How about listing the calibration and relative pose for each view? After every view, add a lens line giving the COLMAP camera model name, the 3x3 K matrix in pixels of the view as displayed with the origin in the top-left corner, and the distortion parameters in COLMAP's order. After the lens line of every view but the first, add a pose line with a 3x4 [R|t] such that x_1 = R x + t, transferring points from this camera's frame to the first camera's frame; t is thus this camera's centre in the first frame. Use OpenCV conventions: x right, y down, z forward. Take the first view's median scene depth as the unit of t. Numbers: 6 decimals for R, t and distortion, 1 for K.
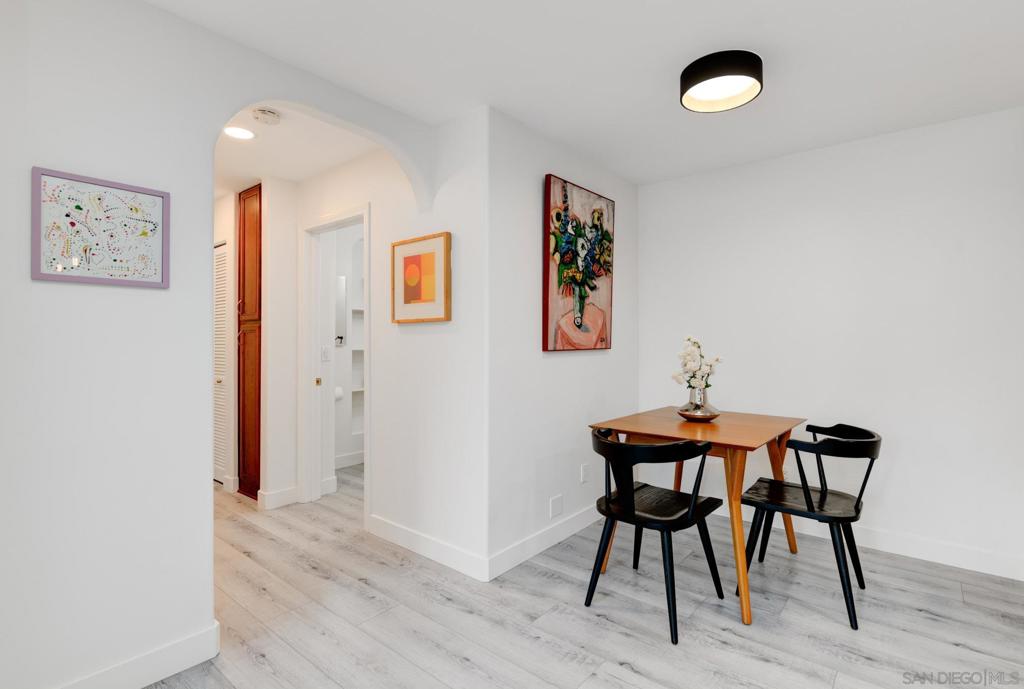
lens RADIAL K [[471.6, 0, 503.9], [0, 471.6, 346.5], [0, 0, 1]] dist [-0.011093, -0.004547]
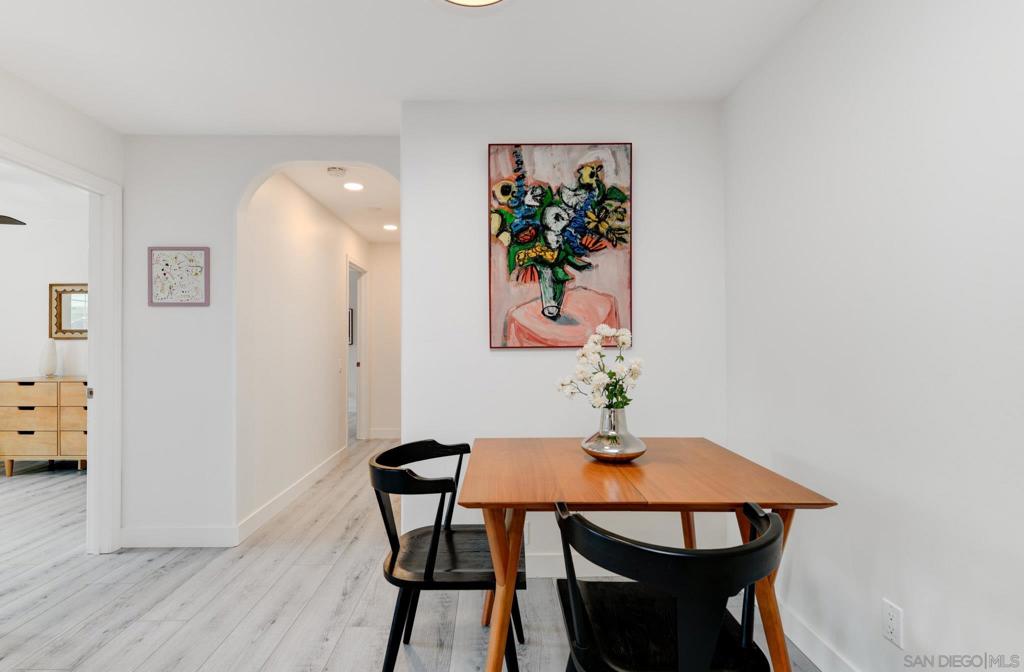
lens RADIAL K [[454.5, 0, 505.4], [0, 454.5, 341.3], [0, 0, 1]] dist [-0.005412, -0.005332]
pose [[0.669890, -0.002728, -0.742455, 0.705246], [-0.005426, 0.999949, -0.008570, 0.004453], [0.742440, 0.009770, 0.669841, 0.442645]]
